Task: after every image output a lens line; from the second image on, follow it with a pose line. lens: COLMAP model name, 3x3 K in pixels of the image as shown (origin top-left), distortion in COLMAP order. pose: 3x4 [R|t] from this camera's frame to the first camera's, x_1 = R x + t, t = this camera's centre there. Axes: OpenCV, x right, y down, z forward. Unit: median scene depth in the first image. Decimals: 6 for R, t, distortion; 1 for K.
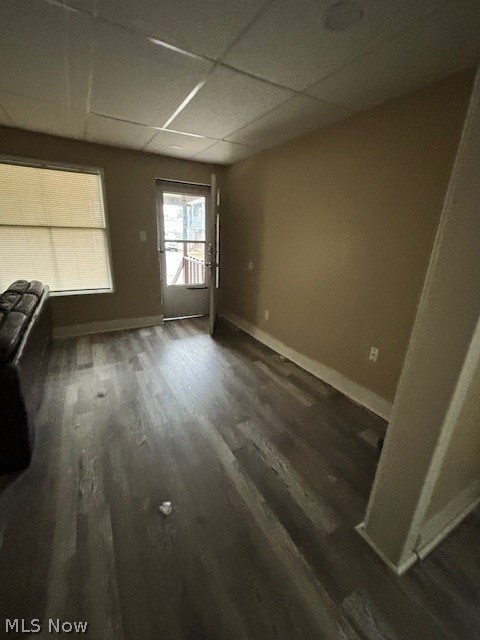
lens RADIAL K [[267.5, 0, 243.4], [0, 267.5, 317.4], [0, 0, 1]] dist [-0.001206, -0.000143]
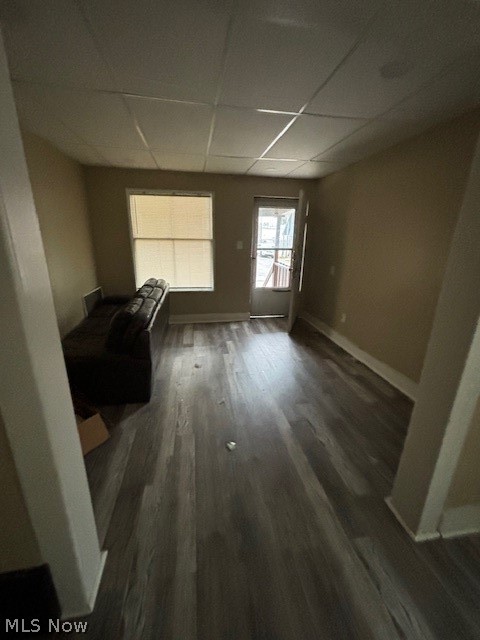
lens RADIAL K [[268.1, 0, 239.7], [0, 268.1, 319.3], [0, 0, 1]] dist [-0.000515, 0.000464]
pose [[0.934671, 0.080240, -0.346341, 0.084689], [-0.087455, 0.996155, -0.005225, 0.042904], [0.344590, 0.035173, 0.938094, -0.142697]]
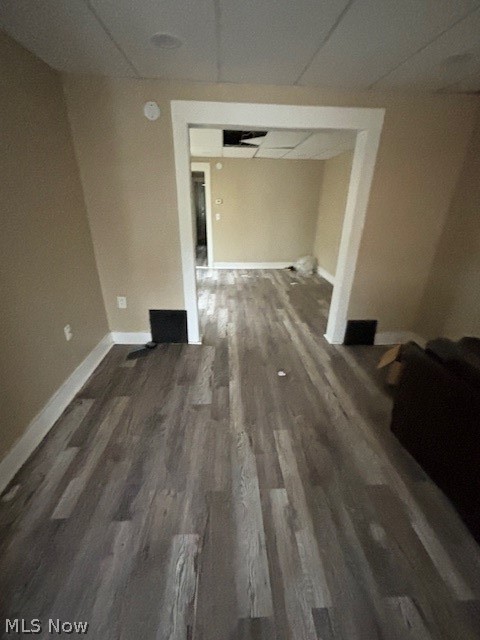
lens RADIAL K [[268.1, 0, 239.7], [0, 268.1, 319.3], [0, 0, 1]] dist [-0.000515, 0.000464]
pose [[-0.886461, -0.229657, 0.401802, -0.344644], [0.094239, 0.760429, 0.642547, -0.363285], [-0.453108, 0.607458, -0.652447, 1.055938]]
